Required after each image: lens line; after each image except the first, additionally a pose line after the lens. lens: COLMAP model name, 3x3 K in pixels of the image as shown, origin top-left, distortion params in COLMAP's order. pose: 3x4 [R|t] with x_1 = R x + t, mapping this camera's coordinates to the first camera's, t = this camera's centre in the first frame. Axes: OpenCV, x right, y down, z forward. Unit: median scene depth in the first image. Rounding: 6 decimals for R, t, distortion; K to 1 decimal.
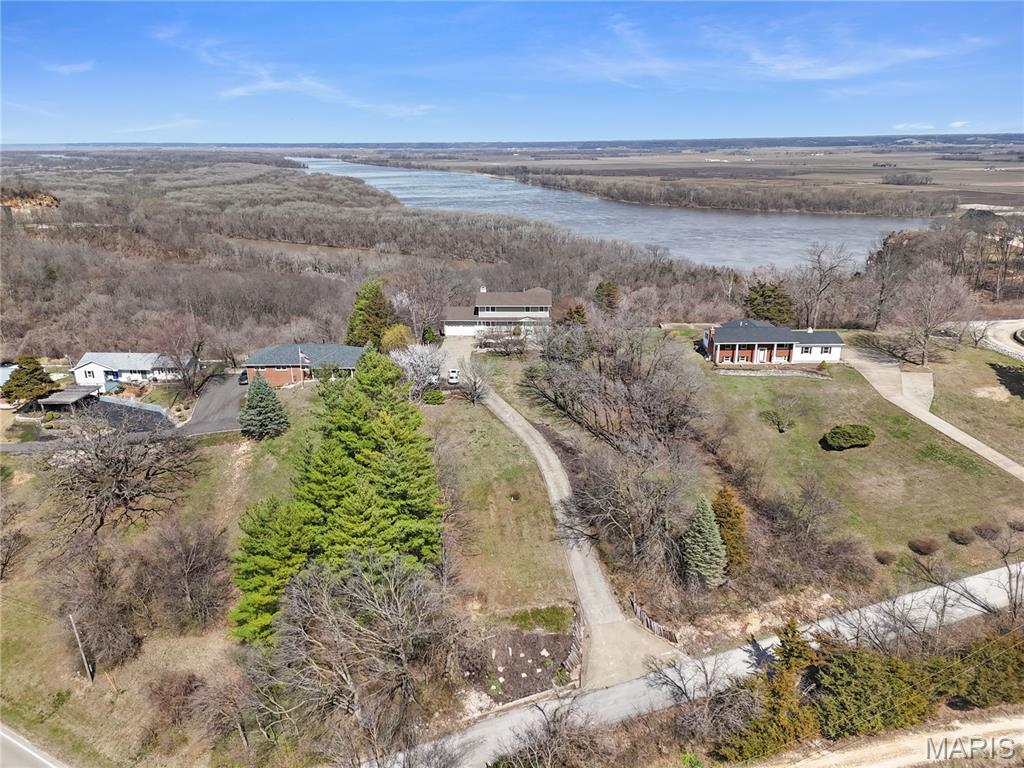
lens RADIAL K [[747.8, 0, 512.9], [0, 747.8, 378.9], [0, 0, 1]] dist [0.073622, -0.064077]
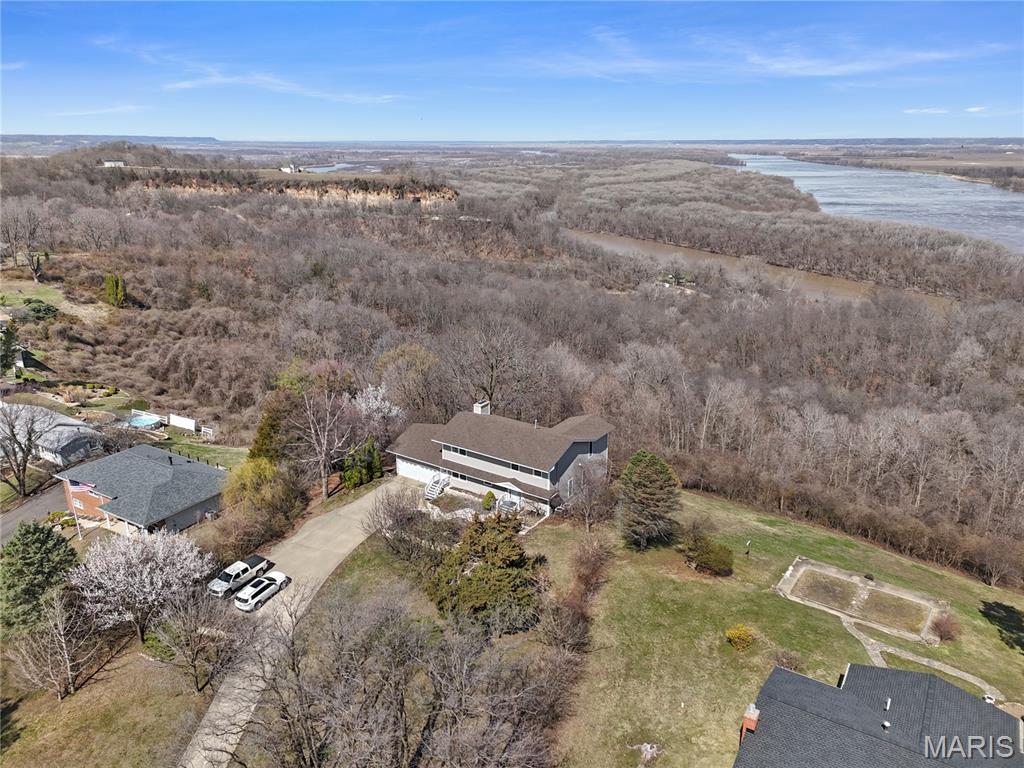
lens RADIAL K [[747.8, 0, 512.9], [0, 747.8, 378.9], [0, 0, 1]] dist [0.073622, -0.064077]
pose [[0.847345, 0.168059, -0.503749, 0.042433], [-0.166129, 0.984879, 0.049129, -0.027791], [0.504389, 0.042058, 0.862452, 0.085228]]
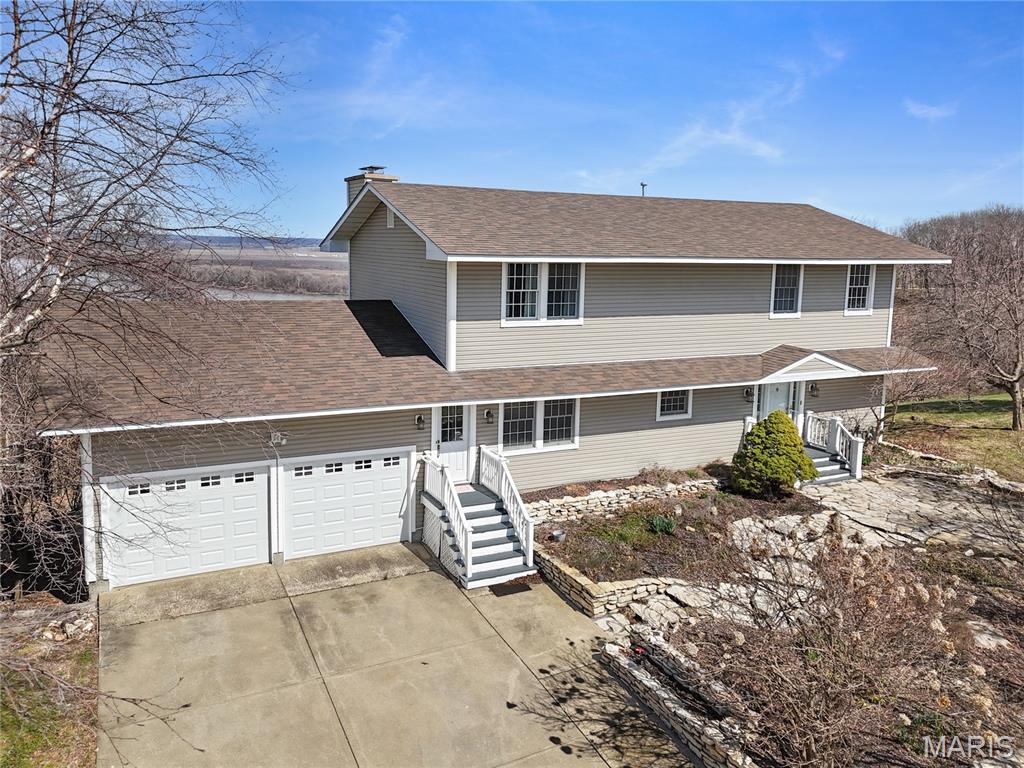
lens RADIAL K [[767.6, 0, 484.0], [0, 767.6, 358.8], [0, 0, 1]] dist [0.066633, -0.058759]
pose [[0.881530, -0.040165, 0.470417, -0.014578], [0.111473, 0.985911, -0.124715, -0.010935], [-0.458780, 0.162378, 0.873587, 0.141335]]
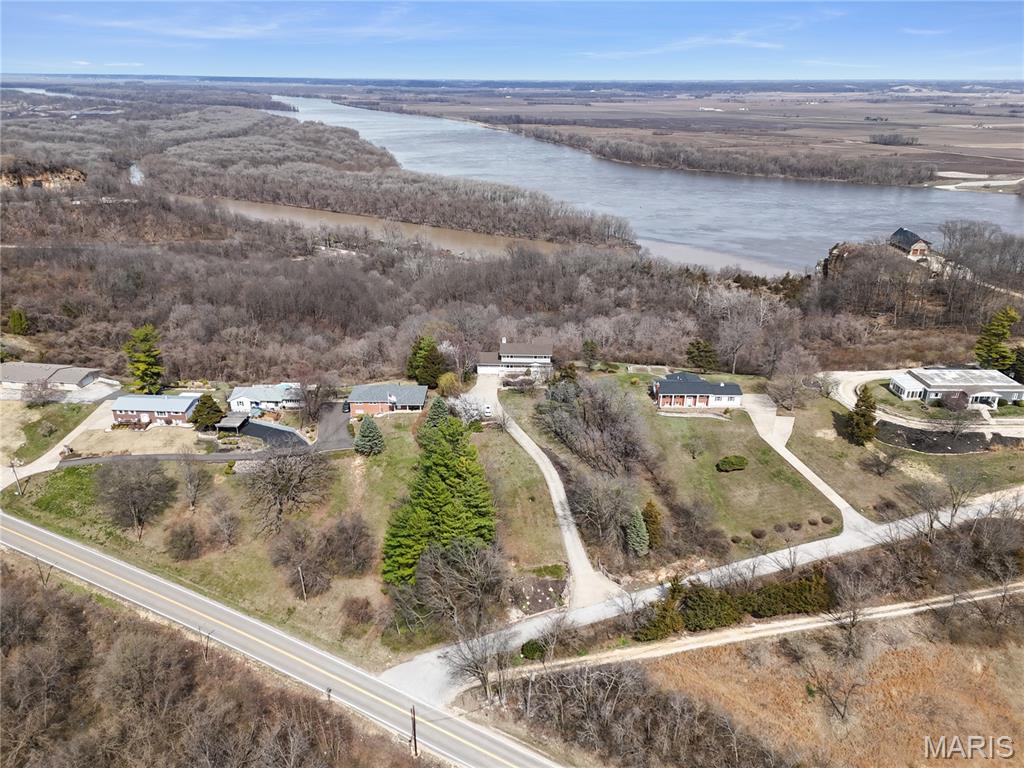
lens RADIAL K [[747.8, 0, 512.9], [0, 747.8, 378.9], [0, 0, 1]] dist [0.073622, -0.064077]
pose [[0.999828, 0.010678, 0.015143, -0.007089], [-0.011763, 0.997228, 0.073467, -0.024299], [-0.014317, -0.073632, 0.997183, -0.067846]]
